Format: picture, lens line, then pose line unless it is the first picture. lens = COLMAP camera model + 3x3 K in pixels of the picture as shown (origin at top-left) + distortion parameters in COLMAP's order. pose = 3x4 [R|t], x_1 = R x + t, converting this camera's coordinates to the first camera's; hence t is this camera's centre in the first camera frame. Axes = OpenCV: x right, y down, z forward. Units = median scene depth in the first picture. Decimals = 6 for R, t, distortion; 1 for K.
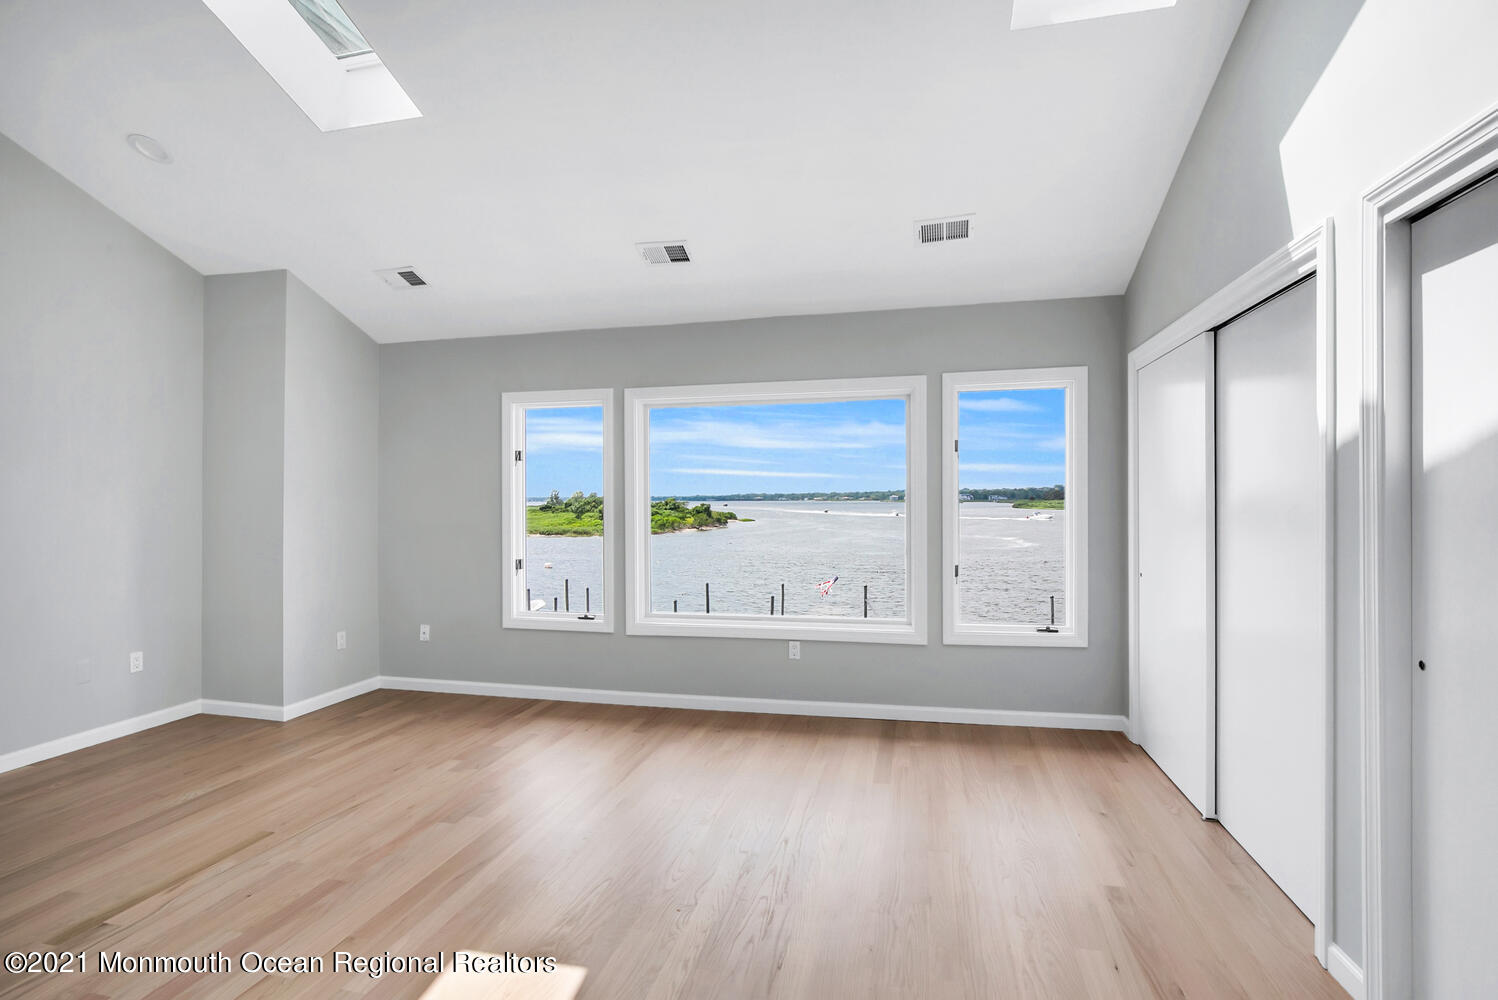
lens RADIAL K [[710.0, 0, 748.8], [0, 710.0, 498.3], [0, 0, 1]] dist [-0.021389, 0.001041]
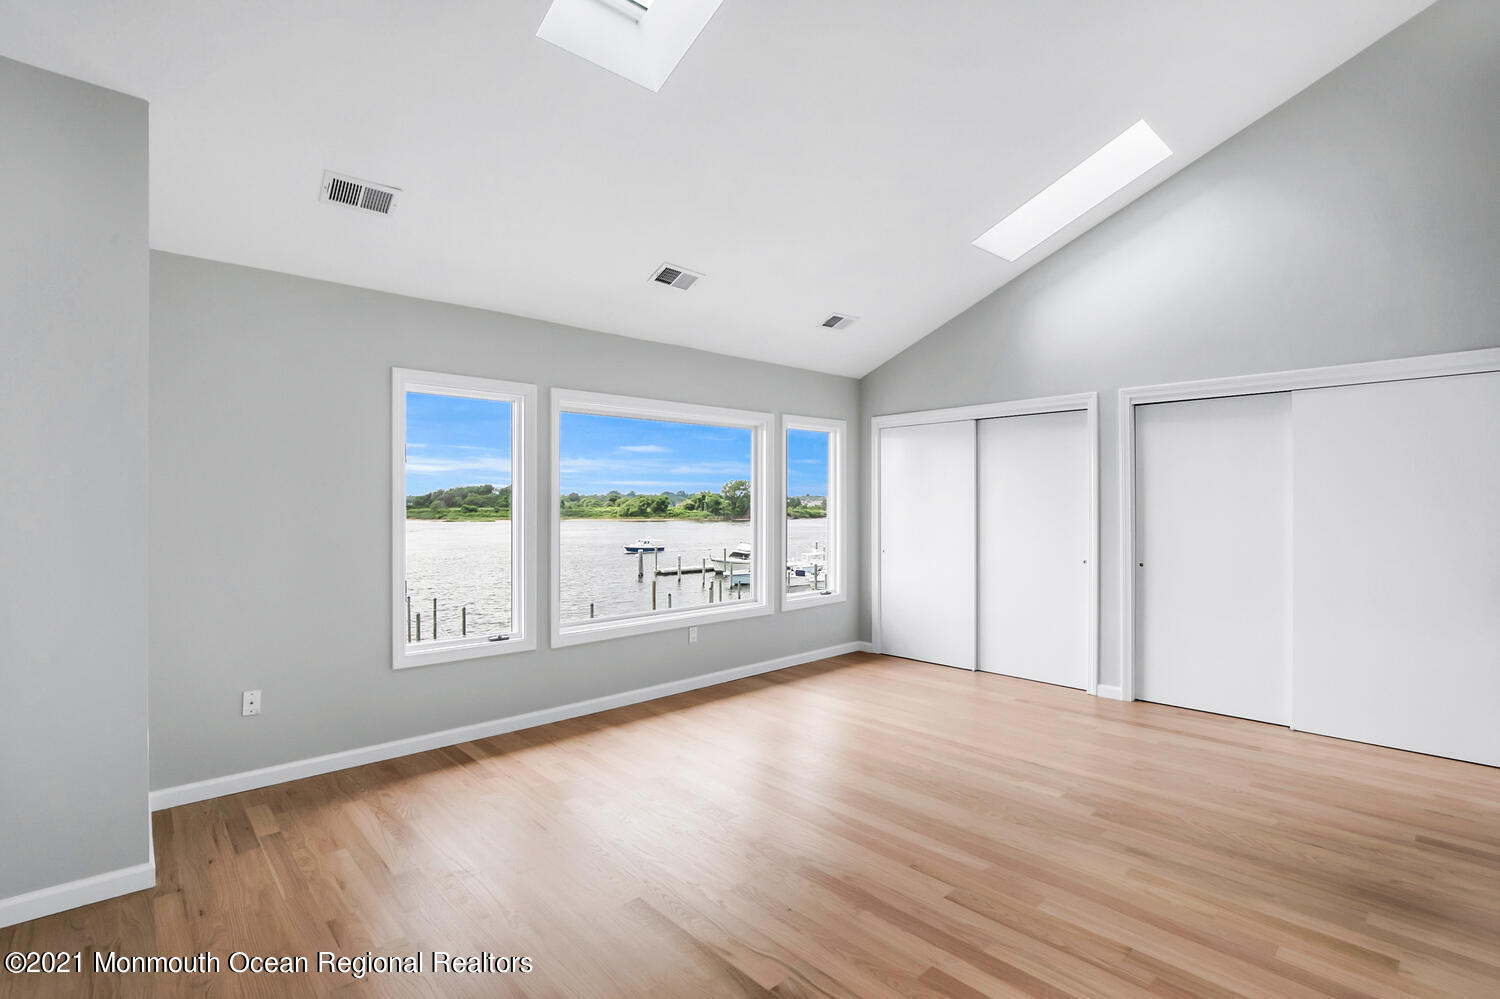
lens RADIAL K [[710.9, 0, 753.0], [0, 710.9, 503.7], [0, 0, 1]] dist [-0.021389, 0.001041]
pose [[0.554712, 0.006777, 0.832015, -0.867728], [-0.003991, 0.999977, -0.005484, 0.005356], [-0.832033, -0.000279, 0.554726, 0.274932]]
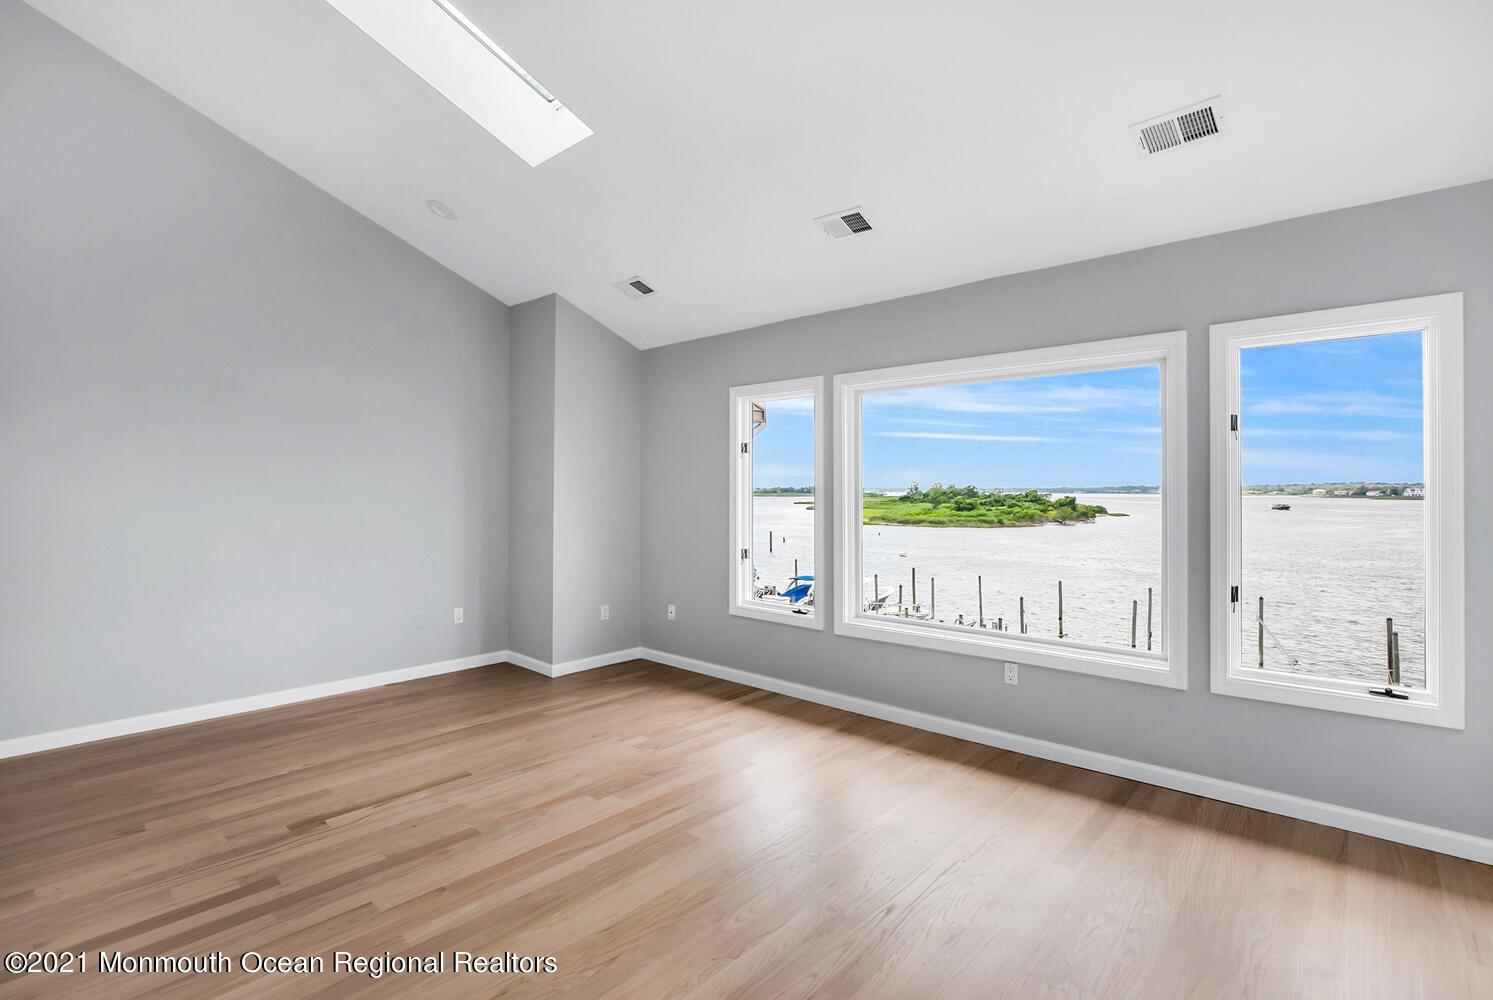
lens RADIAL K [[692.3, 0, 757.8], [0, 692.3, 487.7], [0, 0, 1]] dist [-0.028677, 0.001268]
pose [[0.881346, 0.008045, -0.472402, 0.184980], [-0.008922, 0.999960, 0.000384, -0.003632], [0.472387, 0.003876, 0.881383, 0.142298]]
